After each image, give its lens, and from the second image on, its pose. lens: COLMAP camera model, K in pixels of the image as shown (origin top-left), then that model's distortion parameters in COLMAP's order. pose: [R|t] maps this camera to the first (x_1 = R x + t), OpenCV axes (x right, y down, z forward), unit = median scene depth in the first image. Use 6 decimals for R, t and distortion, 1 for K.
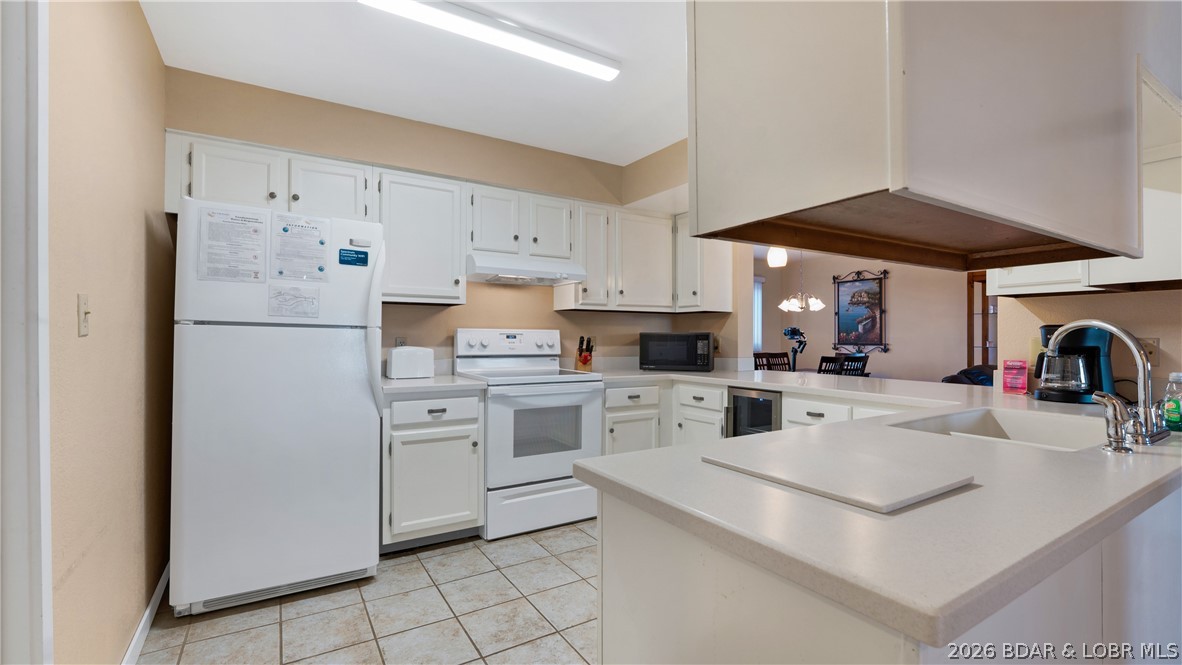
lens RADIAL K [[501.9, 0, 591.0], [0, 501.9, 332.5], [0, 0, 1]] dist [-0.000140, -0.000098]
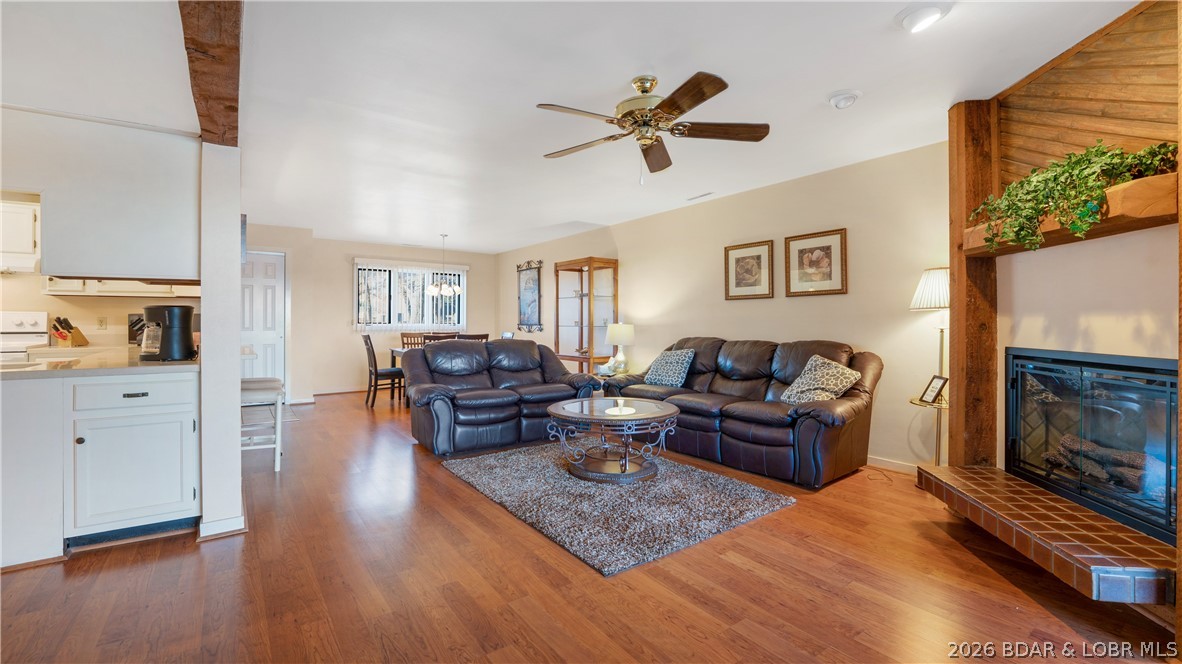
lens RADIAL K [[505.9, 0, 588.8], [0, 505.9, 318.4], [0, 0, 1]] dist [-0.001982, -0.000363]
pose [[0.997758, -0.002620, 0.066874, 1.298209], [0.002491, 0.999995, 0.002009, 0.015150], [-0.066879, -0.001838, 0.997759, -0.355960]]
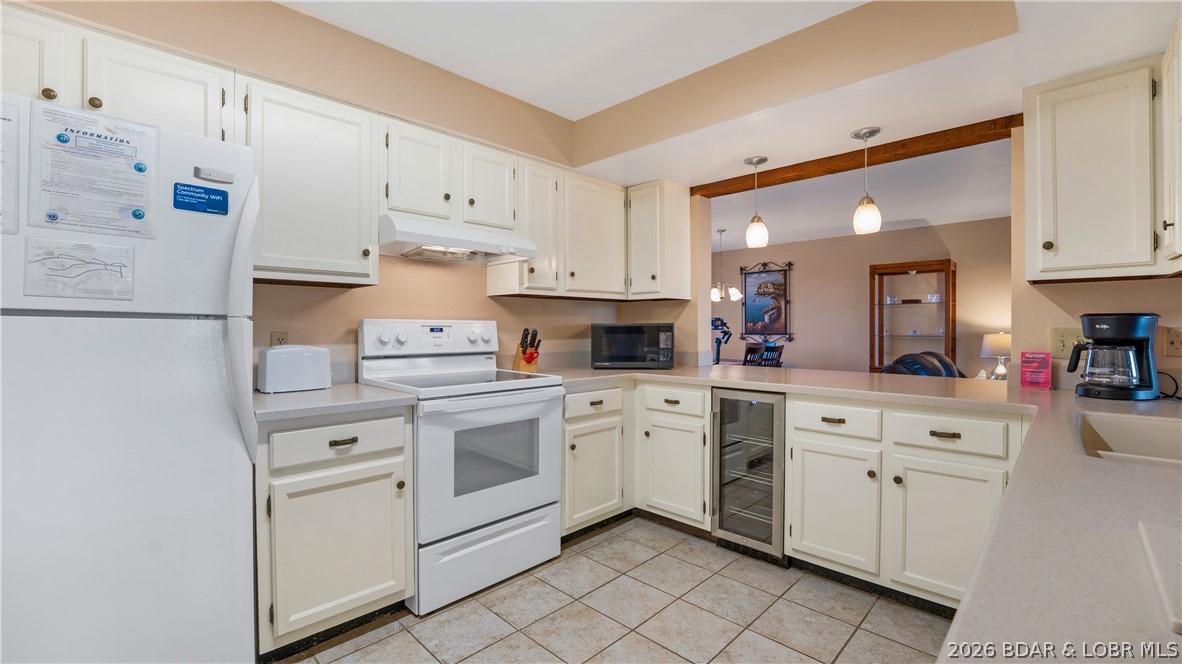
lens RADIAL K [[491.1, 0, 585.2], [0, 491.1, 326.3], [0, 0, 1]] dist [-0.022433, 0.000294]
pose [[0.974130, -0.004982, 0.225935, -0.111207], [0.003501, 0.999970, 0.006956, -0.001040], [-0.225963, -0.005985, 0.974118, 0.235120]]
